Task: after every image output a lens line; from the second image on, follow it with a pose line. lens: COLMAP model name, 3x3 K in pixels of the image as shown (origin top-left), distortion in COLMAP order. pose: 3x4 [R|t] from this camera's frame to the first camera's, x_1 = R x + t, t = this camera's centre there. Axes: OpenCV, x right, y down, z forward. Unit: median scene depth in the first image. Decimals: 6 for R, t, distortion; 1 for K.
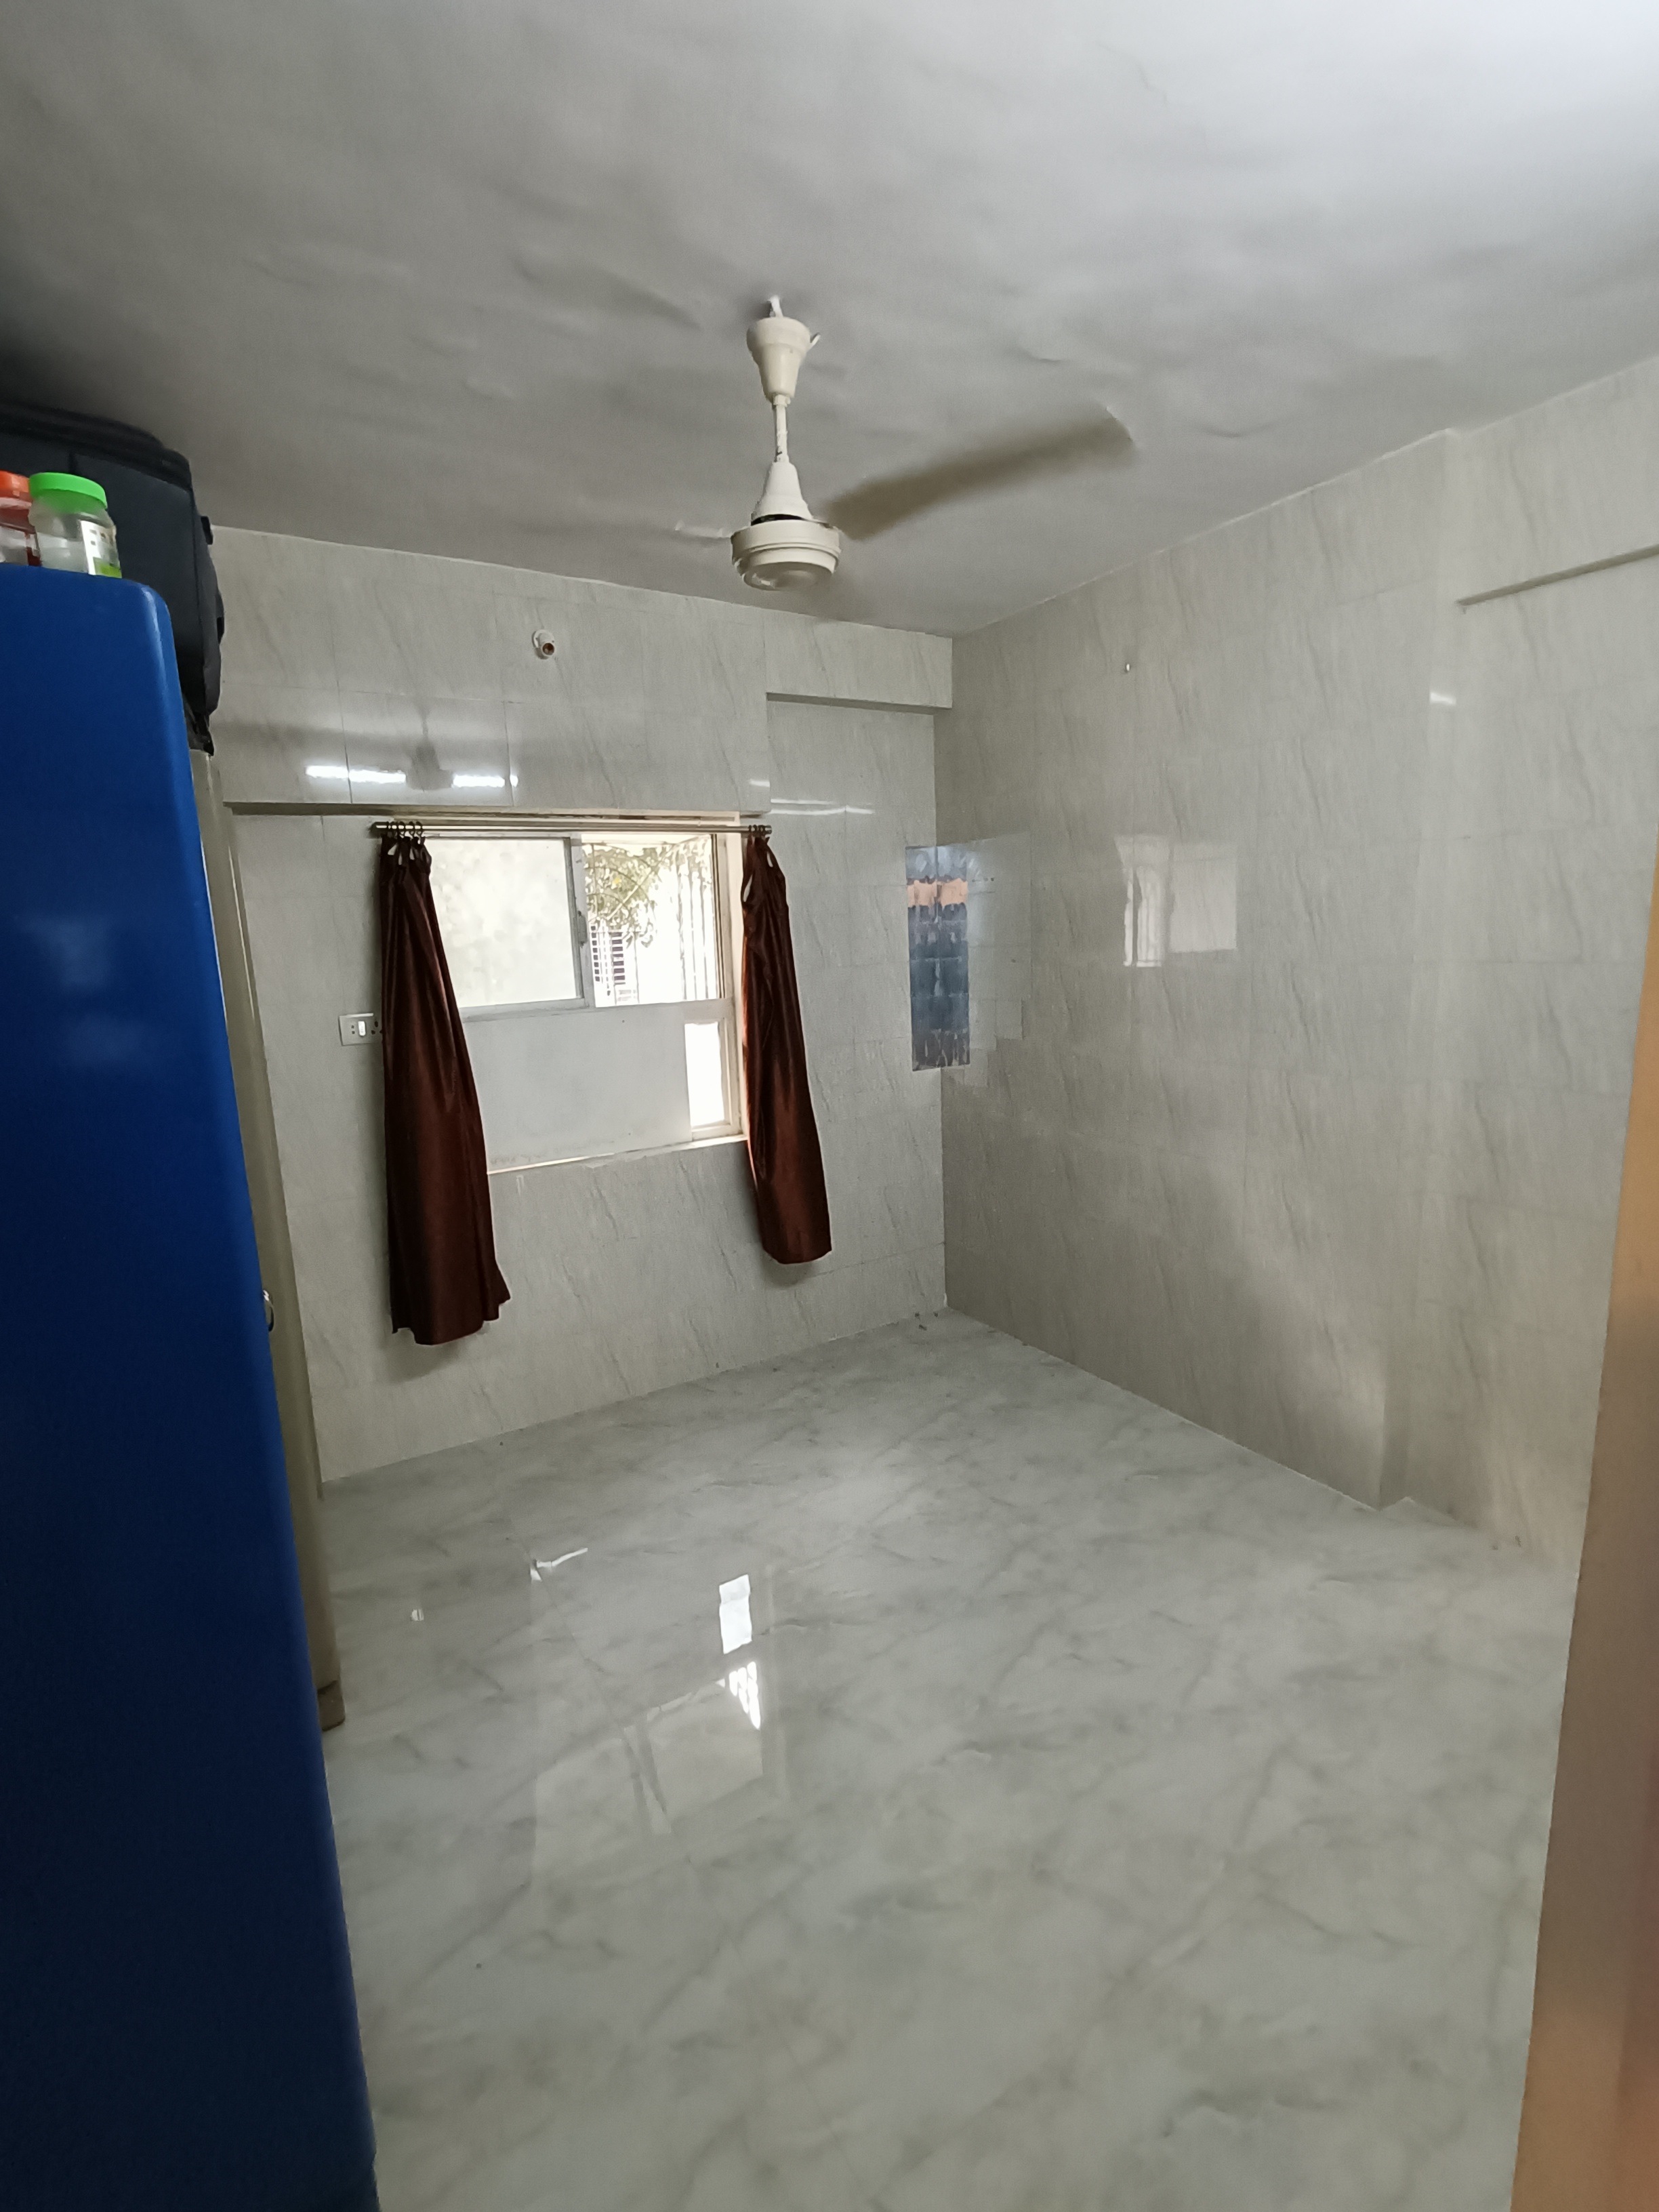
lens RADIAL K [[1022.1, 0, 824.7], [0, 1022.1, 1107.5], [0, 0, 1]] dist [-0.001569, 0.000057]
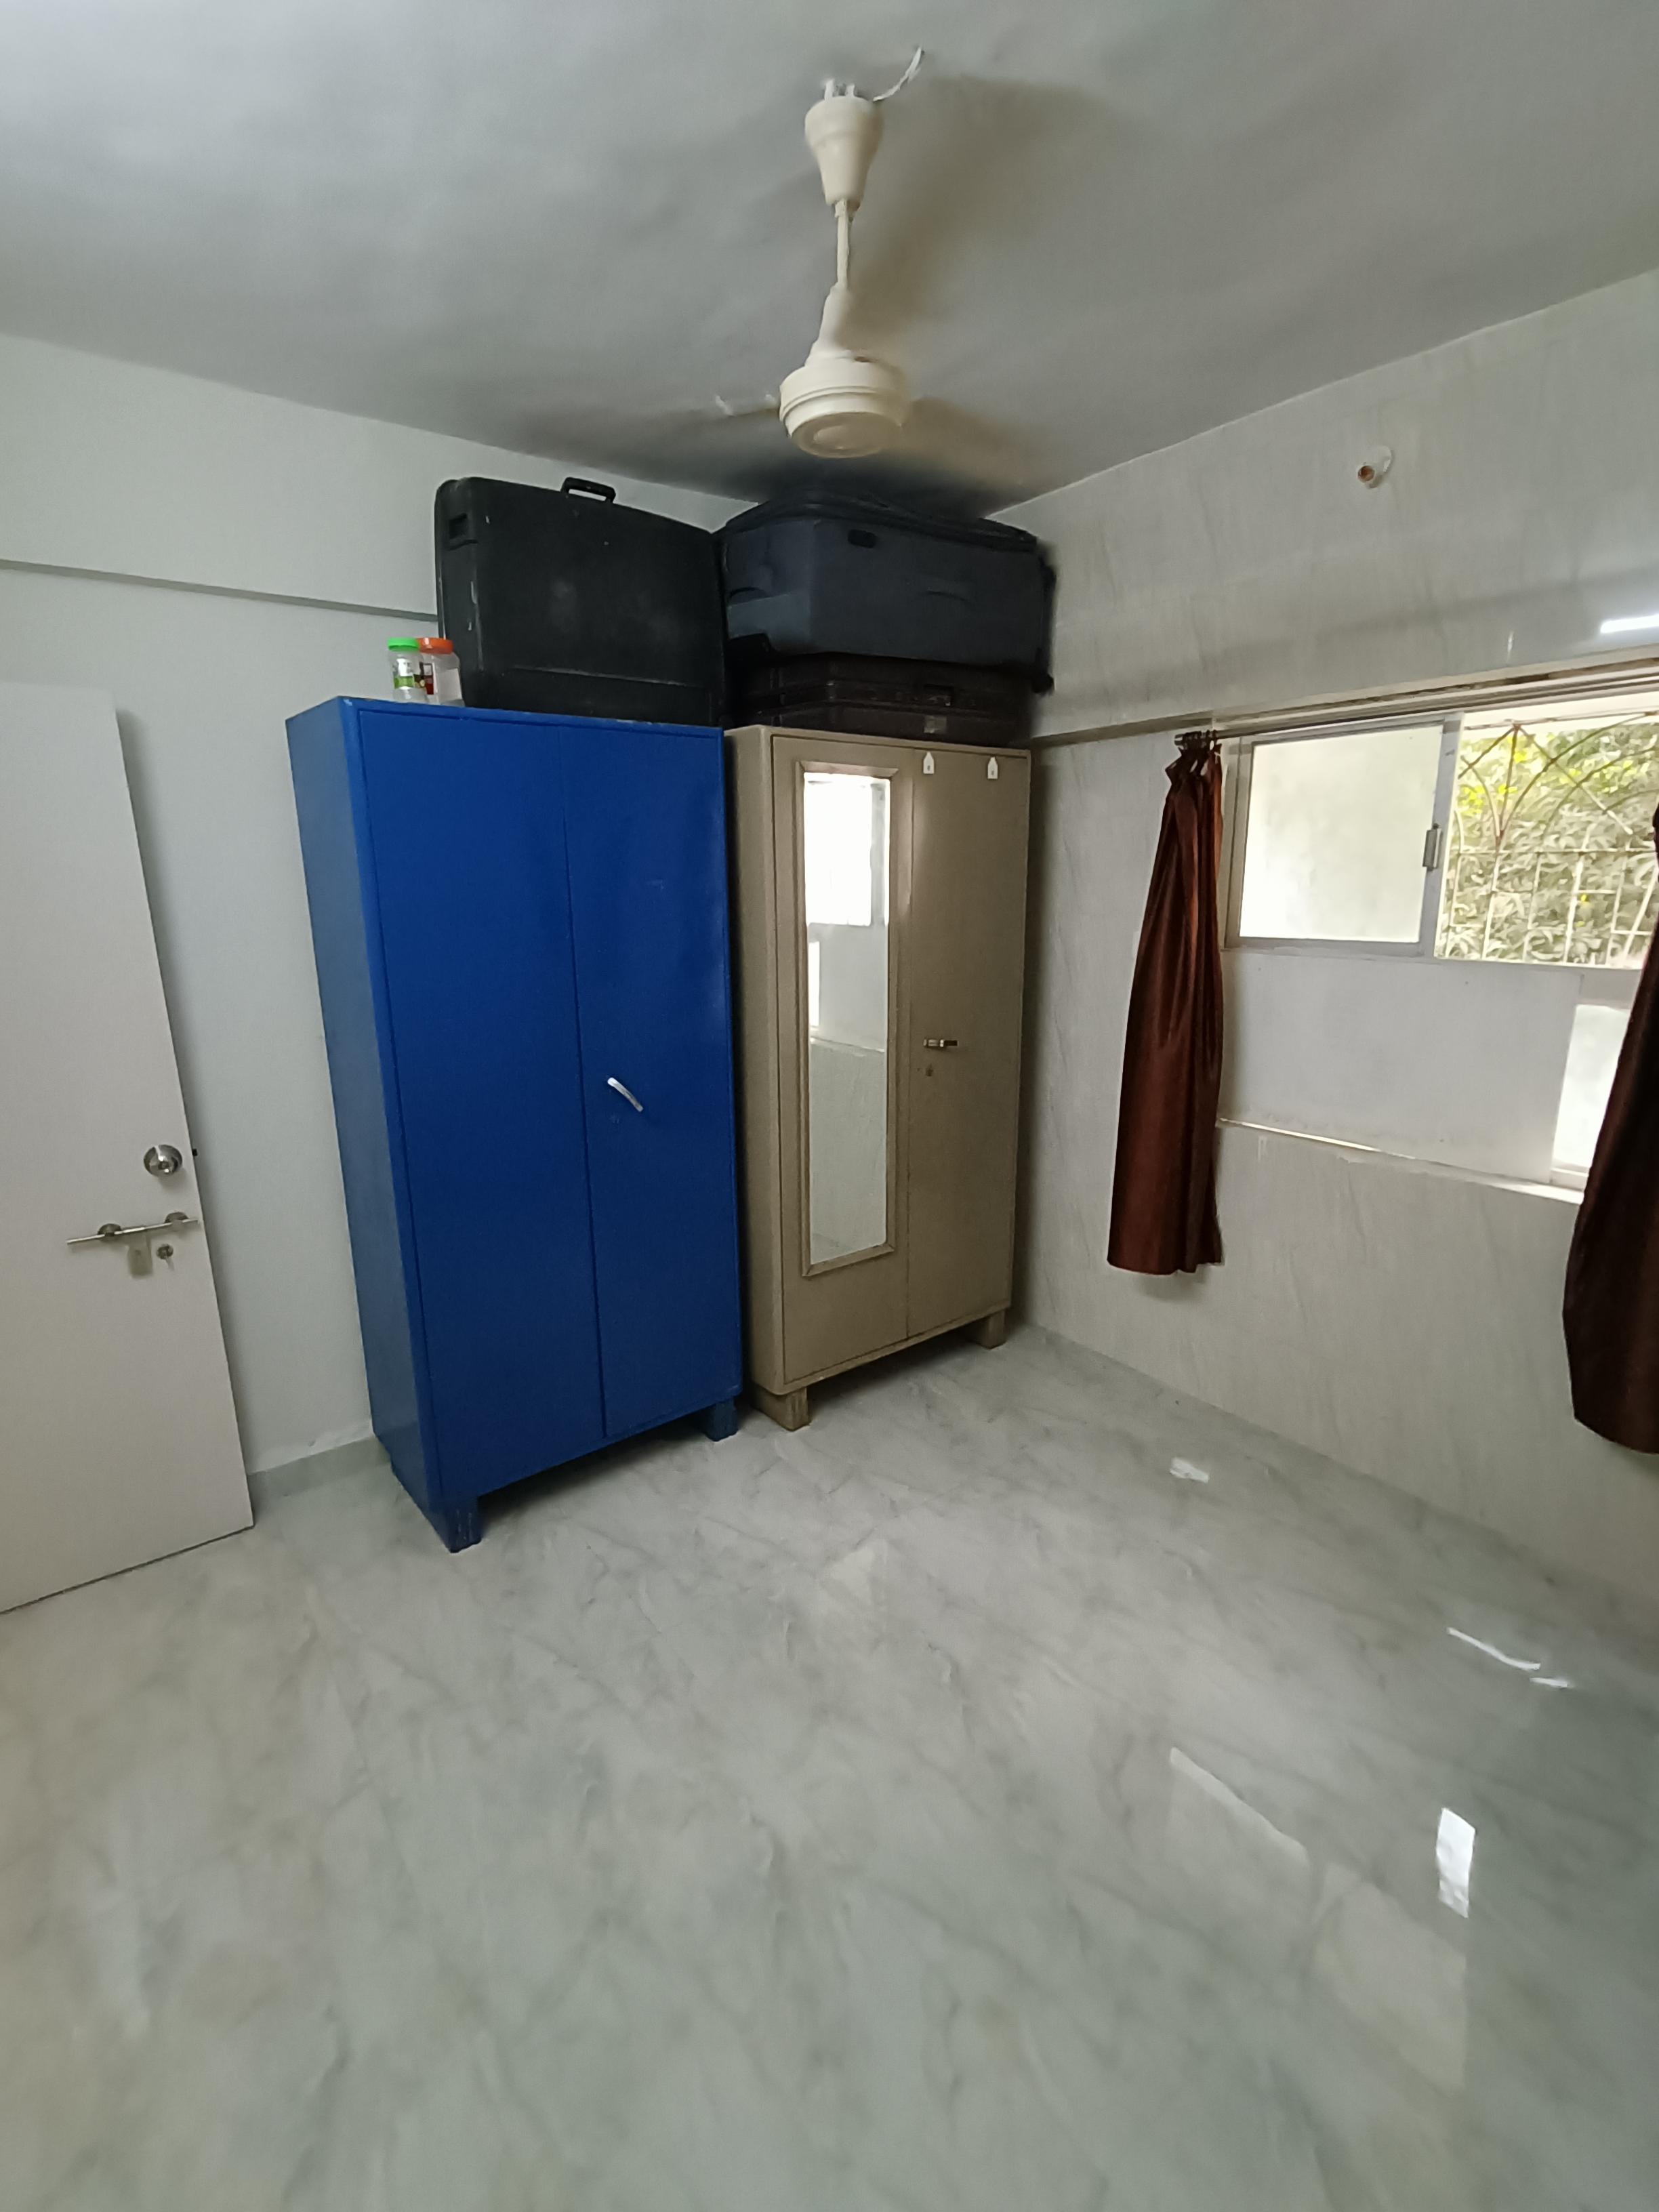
lens RADIAL K [[1022.1, 0, 824.7], [0, 1022.1, 1107.5], [0, 0, 1]] dist [-0.001569, 0.000057]
pose [[0.105935, 0.265562, -0.958256, 0.681197], [-0.167280, 0.954704, 0.246085, -0.153892], [0.980202, 0.134228, 0.145560, 0.713600]]
